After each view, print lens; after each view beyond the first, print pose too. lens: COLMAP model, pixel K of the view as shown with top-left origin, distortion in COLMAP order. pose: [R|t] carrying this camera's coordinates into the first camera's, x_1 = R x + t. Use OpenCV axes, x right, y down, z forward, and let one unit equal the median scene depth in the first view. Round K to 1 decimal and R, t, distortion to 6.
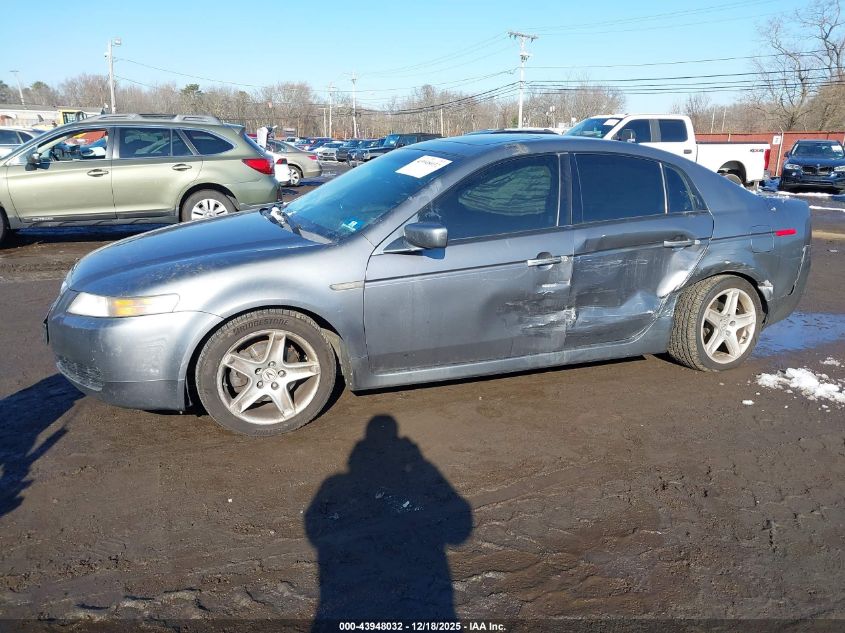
lens RADIAL K [[1532.6, 0, 421.9], [0, 1532.6, 319.4], [0, 0, 1]] dist [0.056604, 0.000000]
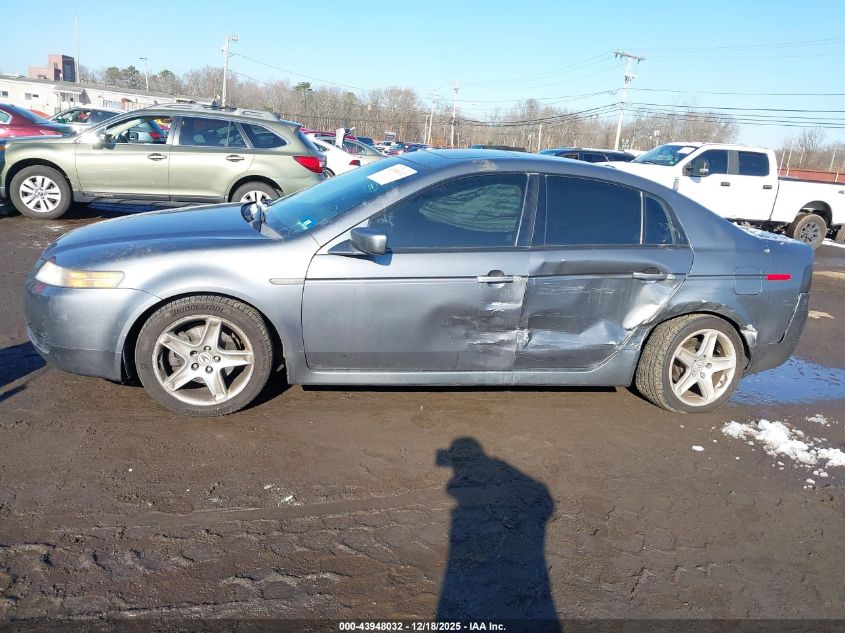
lens RADIAL K [[1532.6, 0, 421.4], [0, 1532.6, 314.5], [0, 0, 1]] dist [0.056604, 0.000000]
pose [[0.956060, 0.109687, -0.271878, 0.301891], [-0.112453, 0.993642, 0.005434, -0.014756], [0.270746, 0.025379, 0.962316, 0.029606]]
